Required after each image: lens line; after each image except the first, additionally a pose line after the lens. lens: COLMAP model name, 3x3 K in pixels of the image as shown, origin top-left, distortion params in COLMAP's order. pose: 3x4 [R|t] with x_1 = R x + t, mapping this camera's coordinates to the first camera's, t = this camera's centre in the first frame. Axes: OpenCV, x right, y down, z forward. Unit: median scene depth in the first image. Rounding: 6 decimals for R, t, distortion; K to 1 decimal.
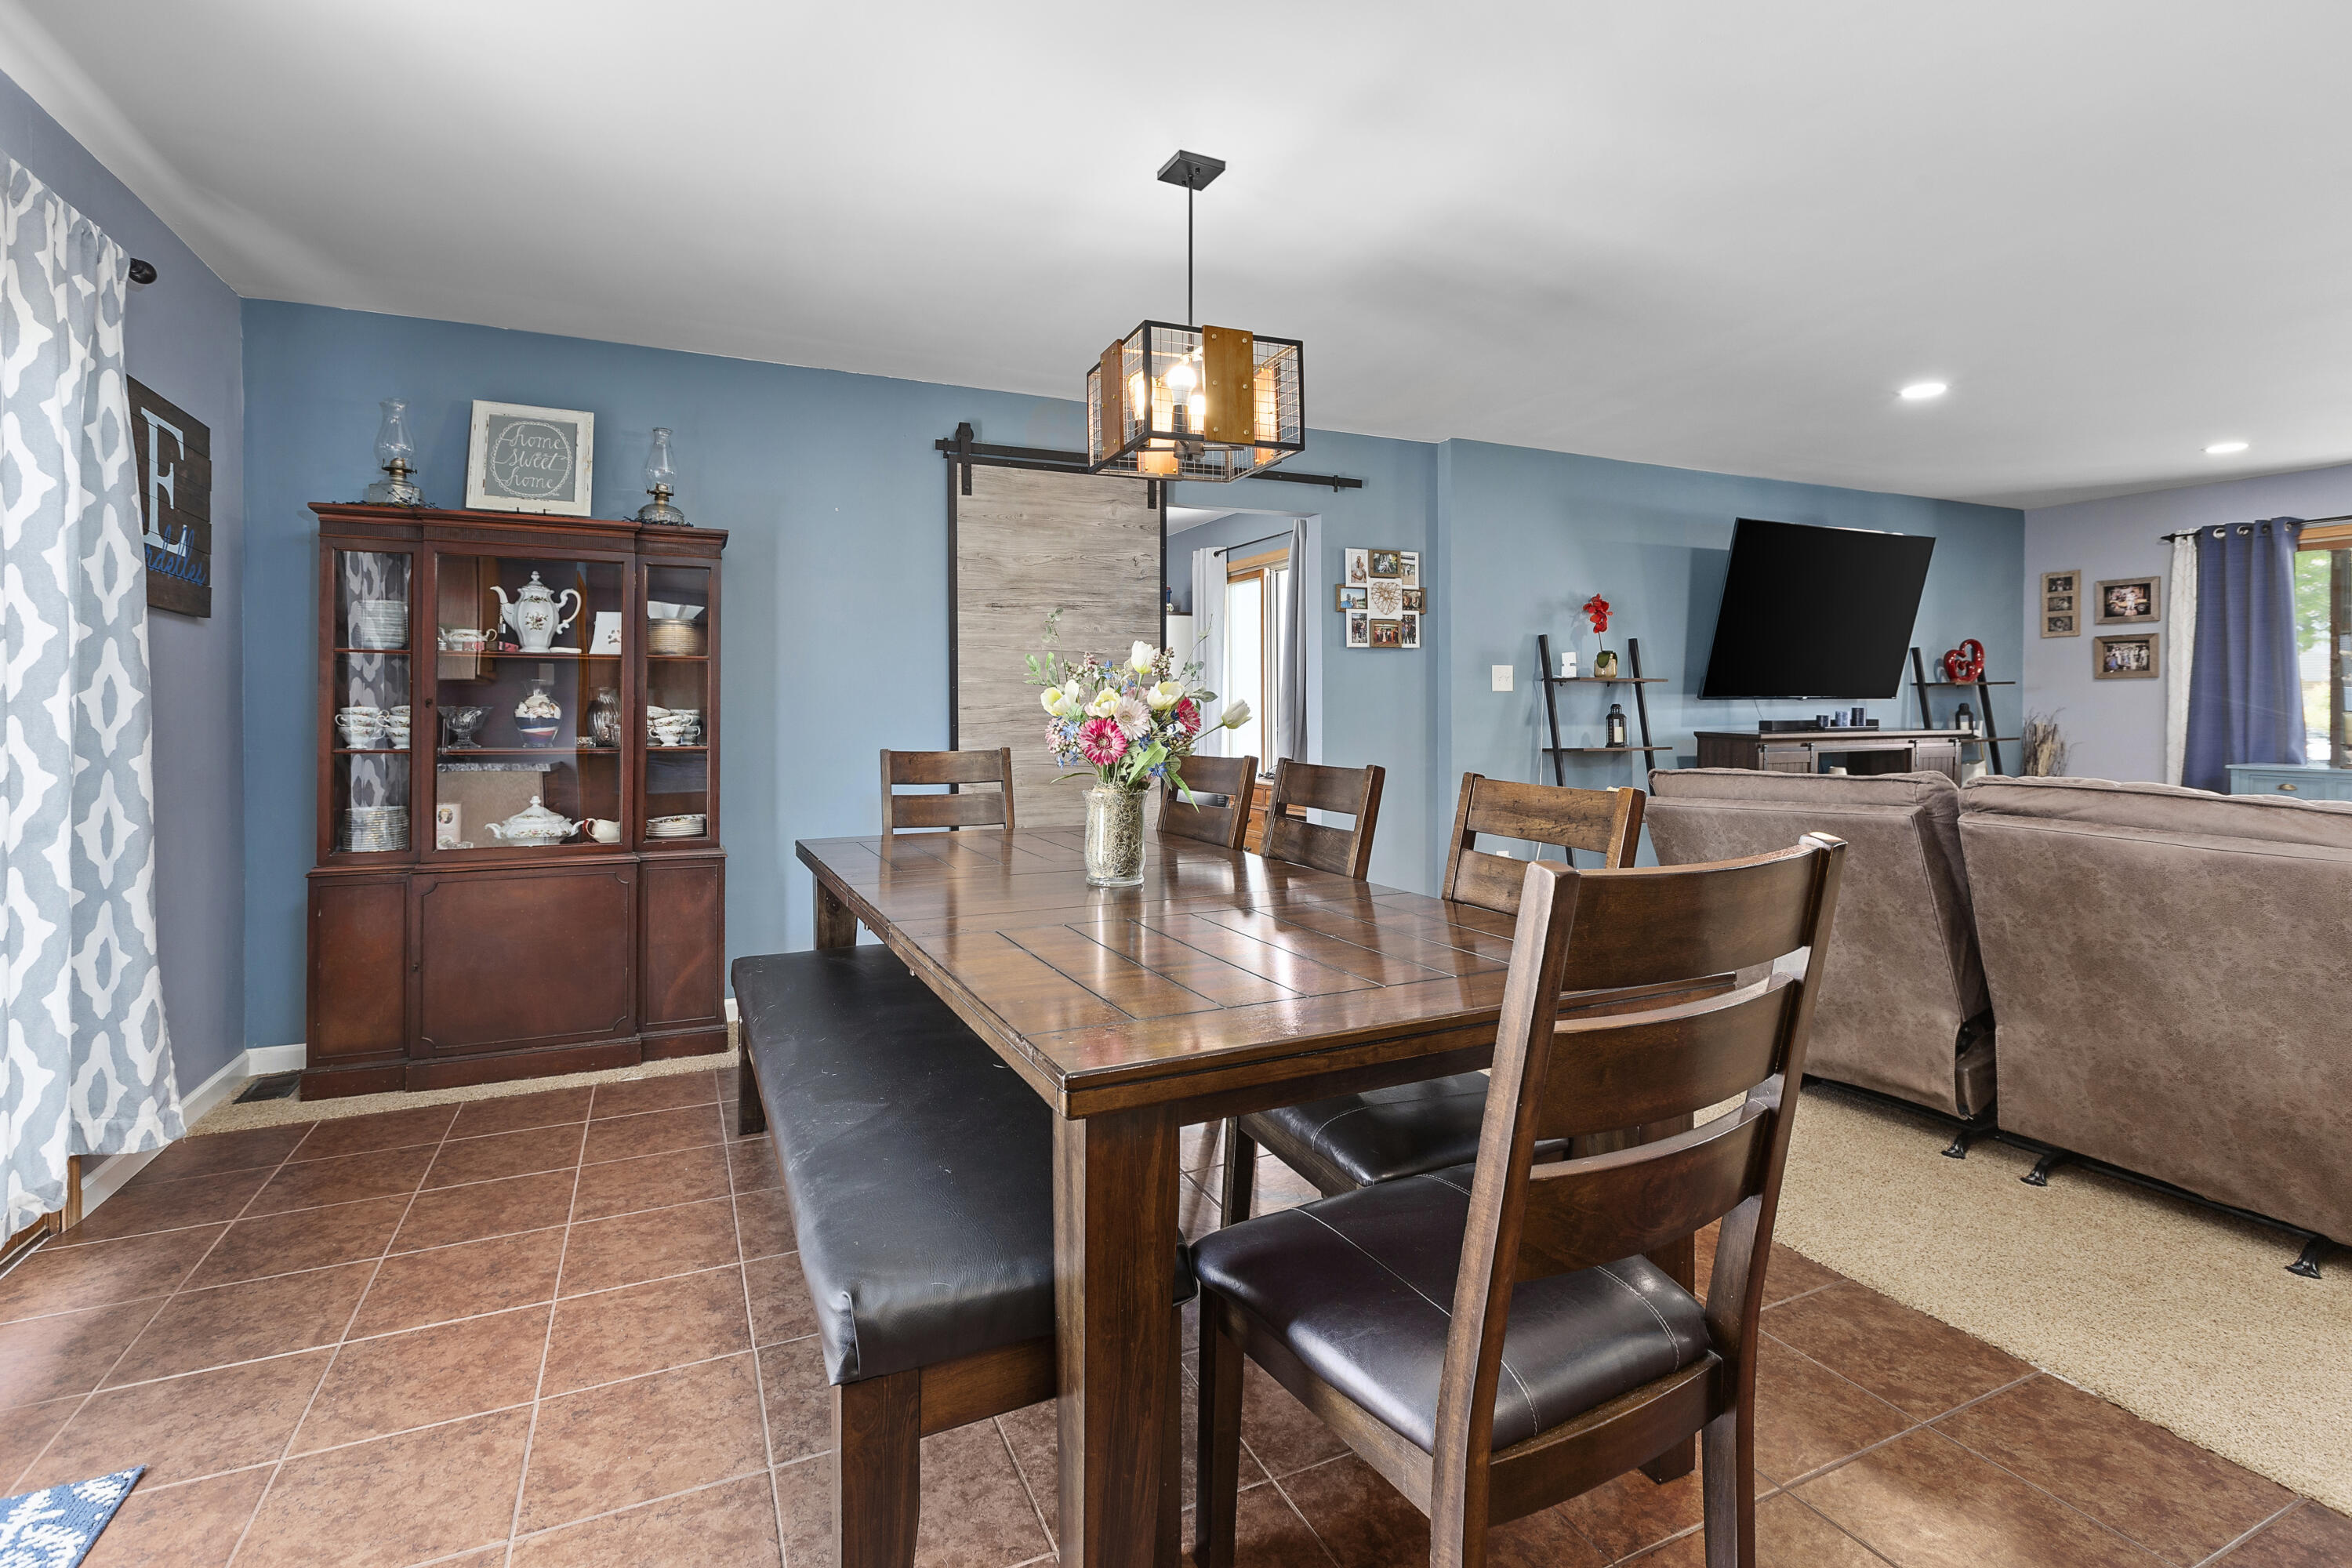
lens RADIAL K [[1089.6, 0, 1165.5], [0, 1089.6, 710.8], [0, 0, 1]] dist [0.007105, -0.002192]
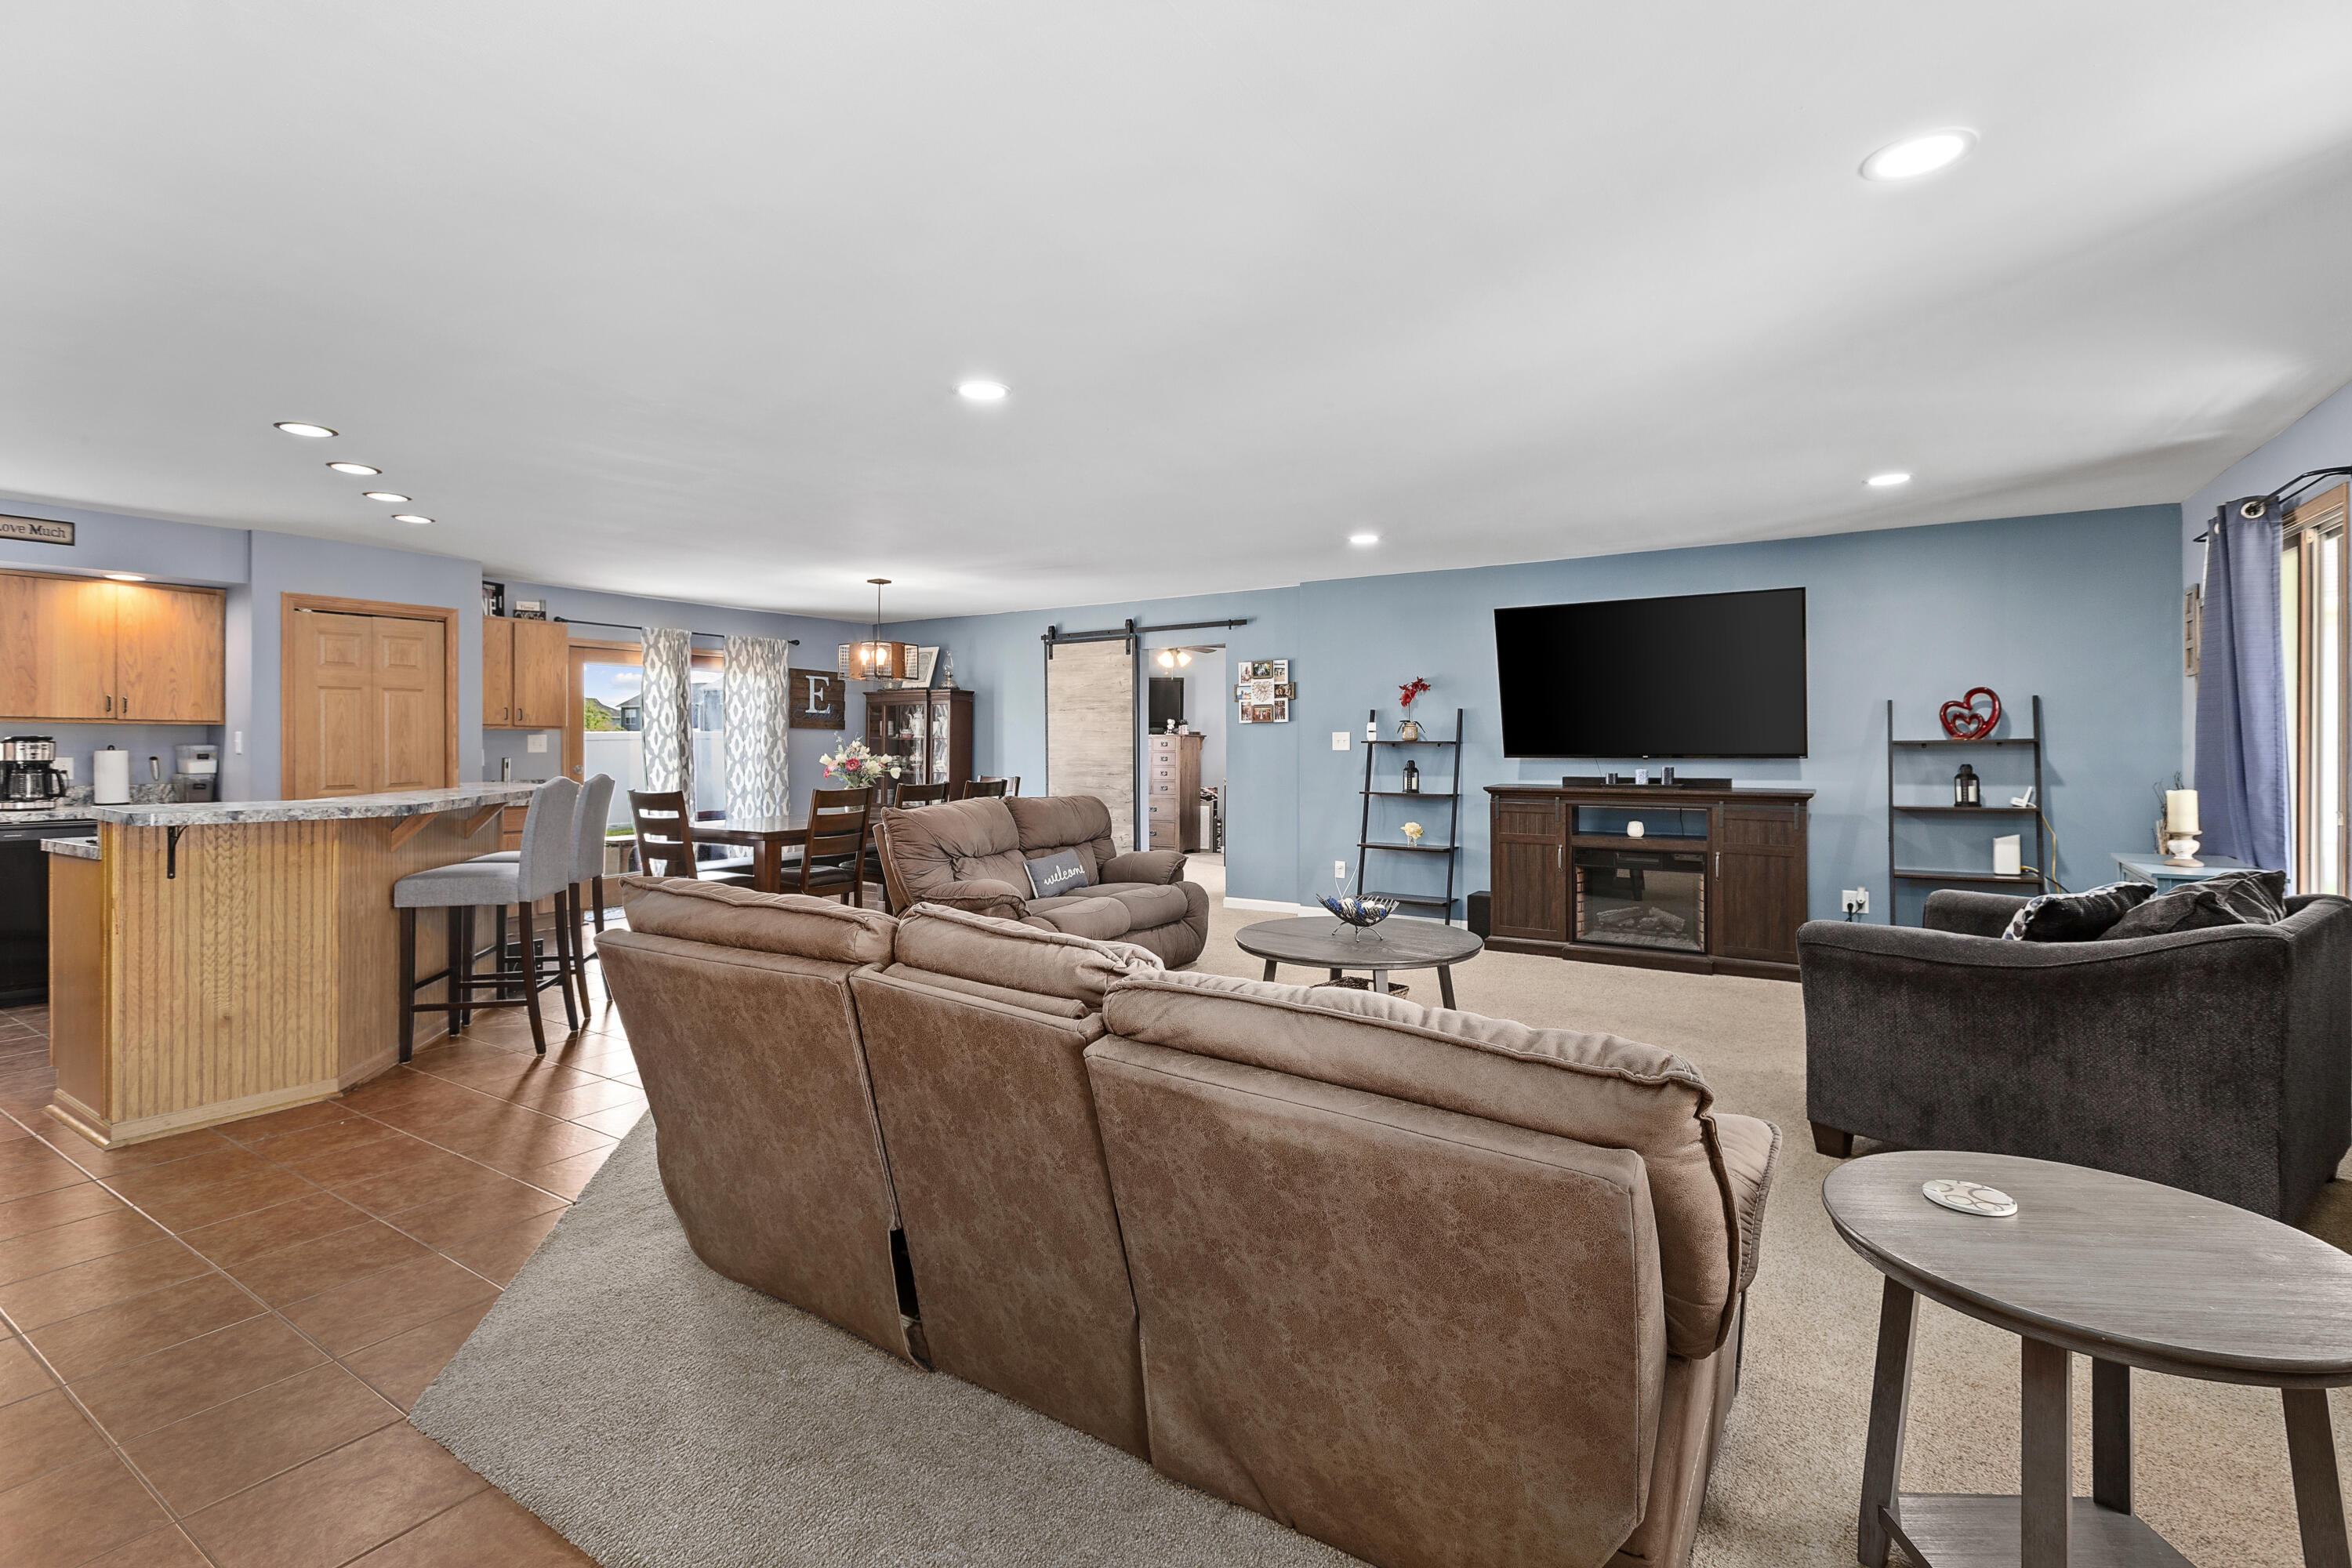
lens RADIAL K [[1089.6, 0, 1173.8], [0, 1089.6, 758.3], [0, 0, 1]] dist [0.007105, -0.002192]
pose [[0.517596, 0.015841, -0.855479, 1.769746], [-0.001698, 0.999846, 0.017487, -0.039270], [0.855624, -0.007599, 0.517543, 0.078056]]
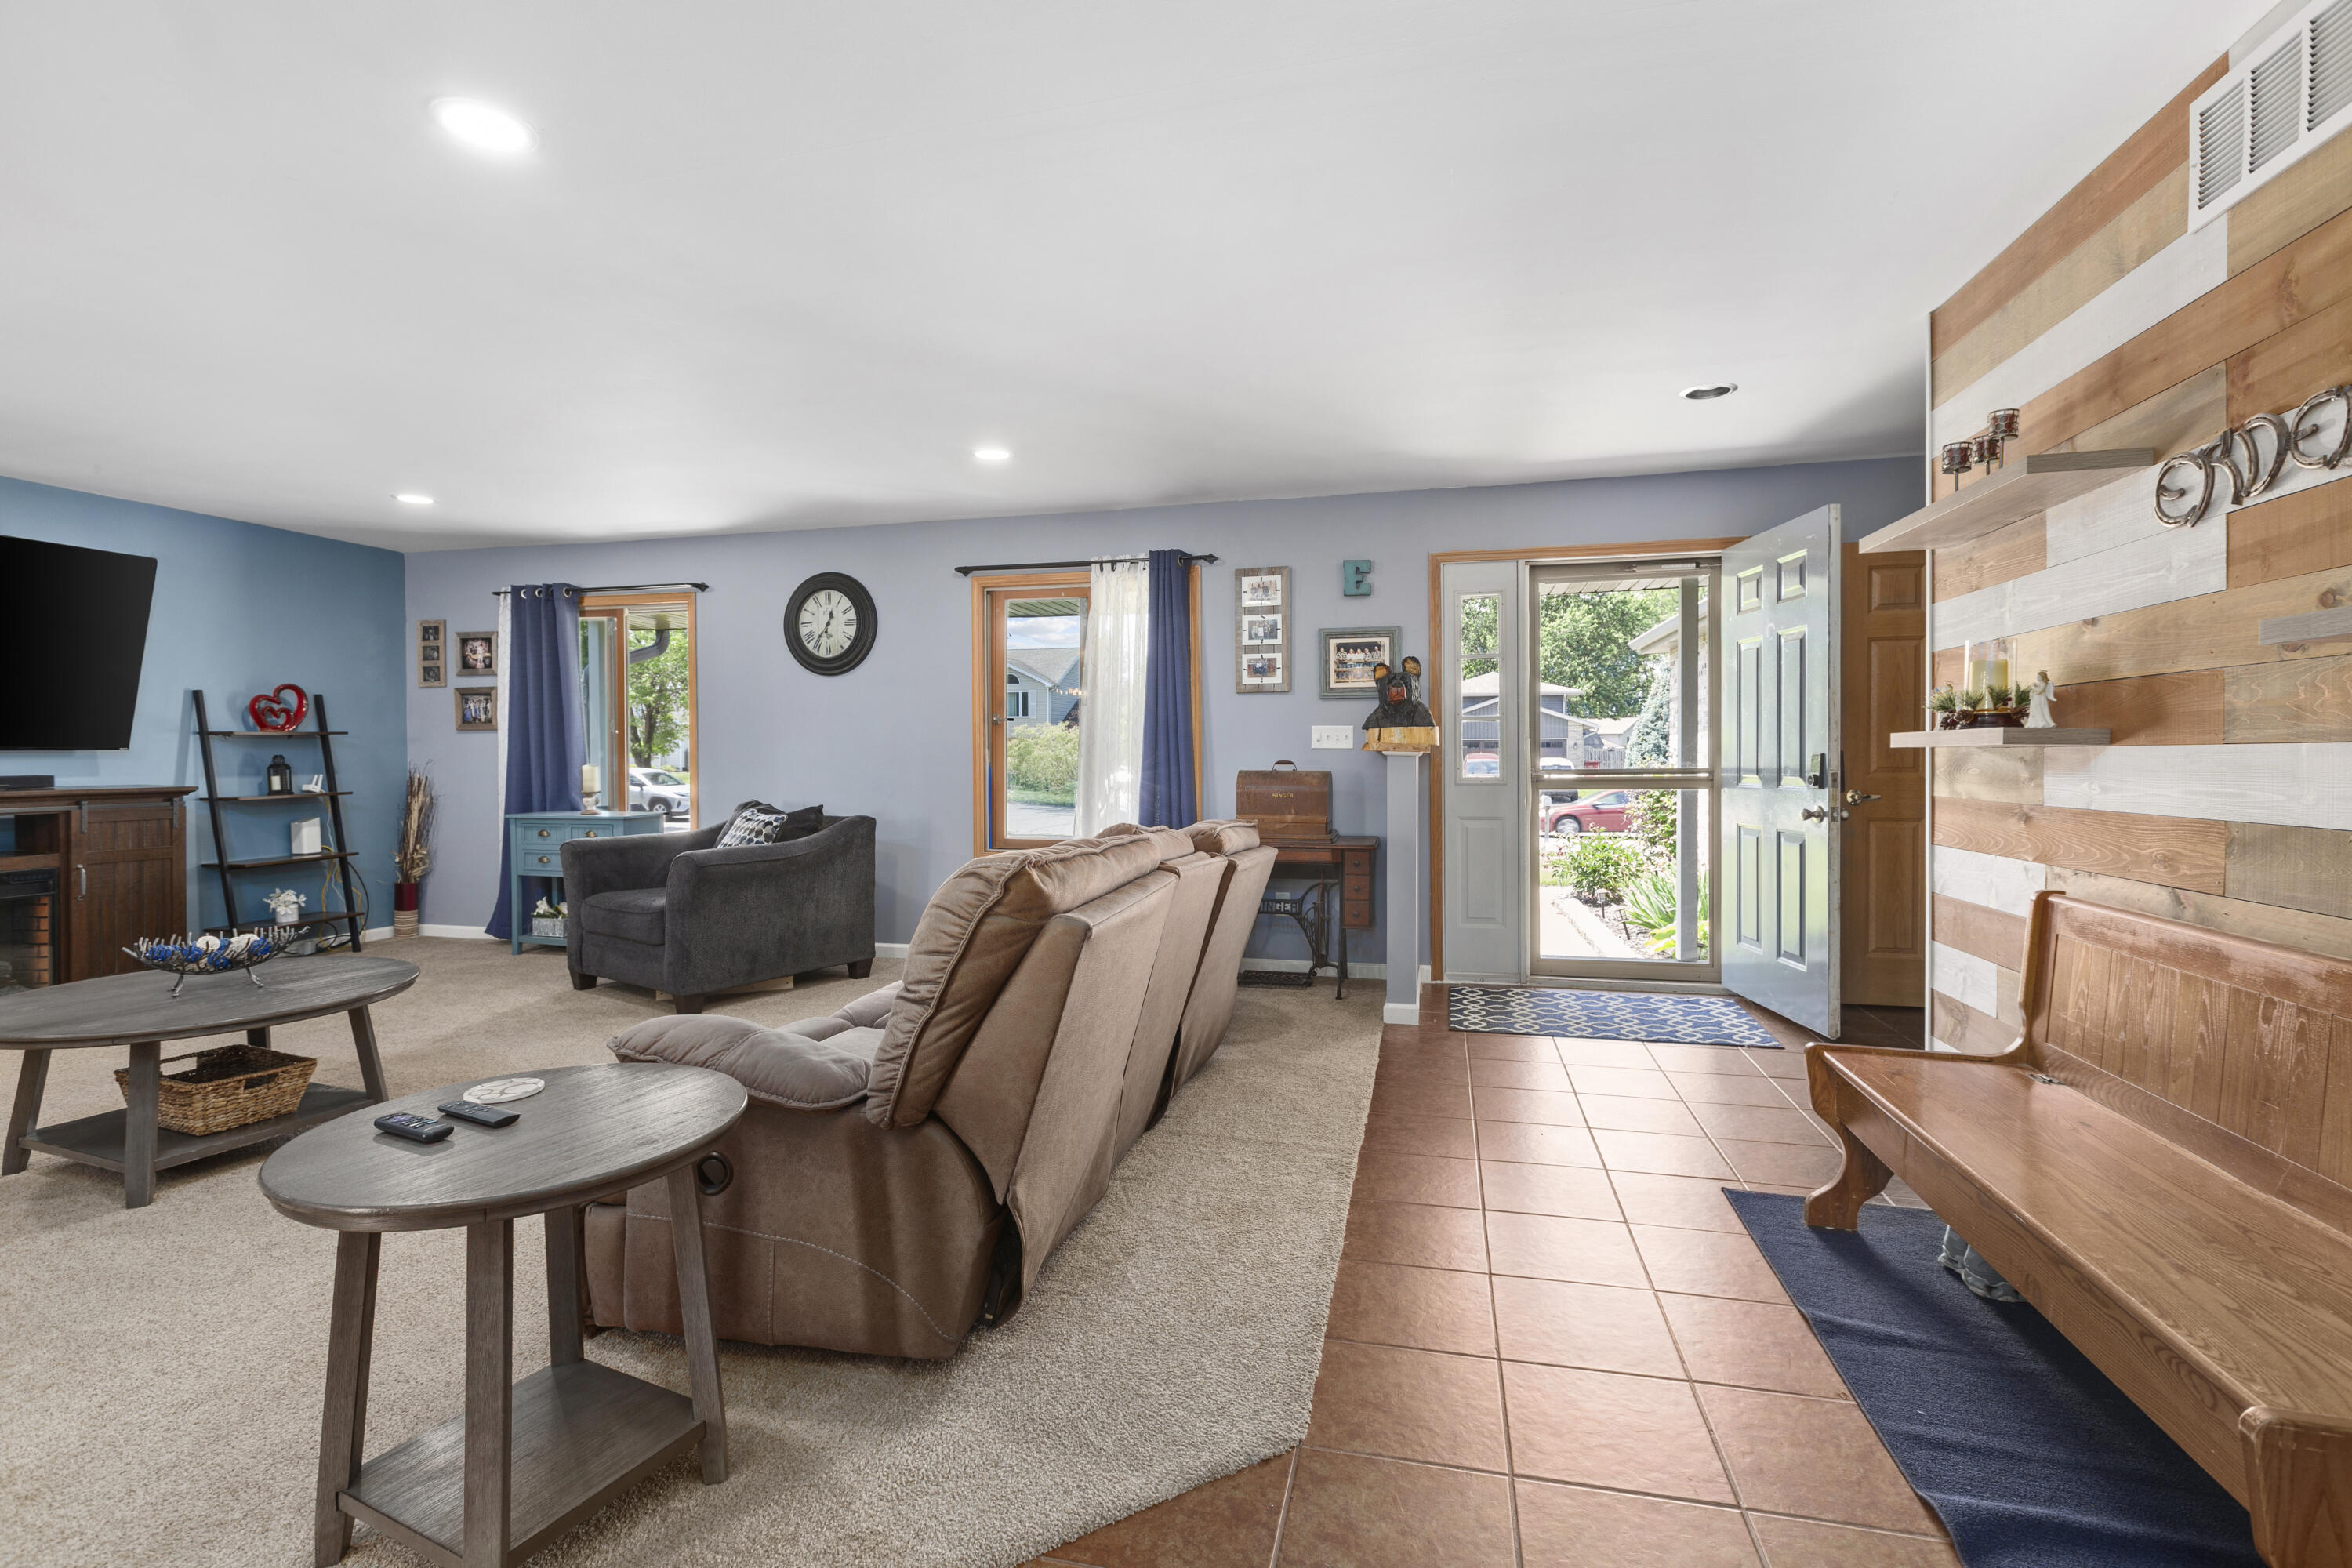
lens RADIAL K [[1089.6, 0, 1166.9], [0, 1089.6, 767.8], [0, 0, 1]] dist [0.007105, -0.002192]
pose [[0.628665, -0.010638, 0.777604, 0.774940], [0.005411, 0.999942, 0.009304, -0.001577], [-0.777658, -0.001641, 0.628686, -0.199535]]
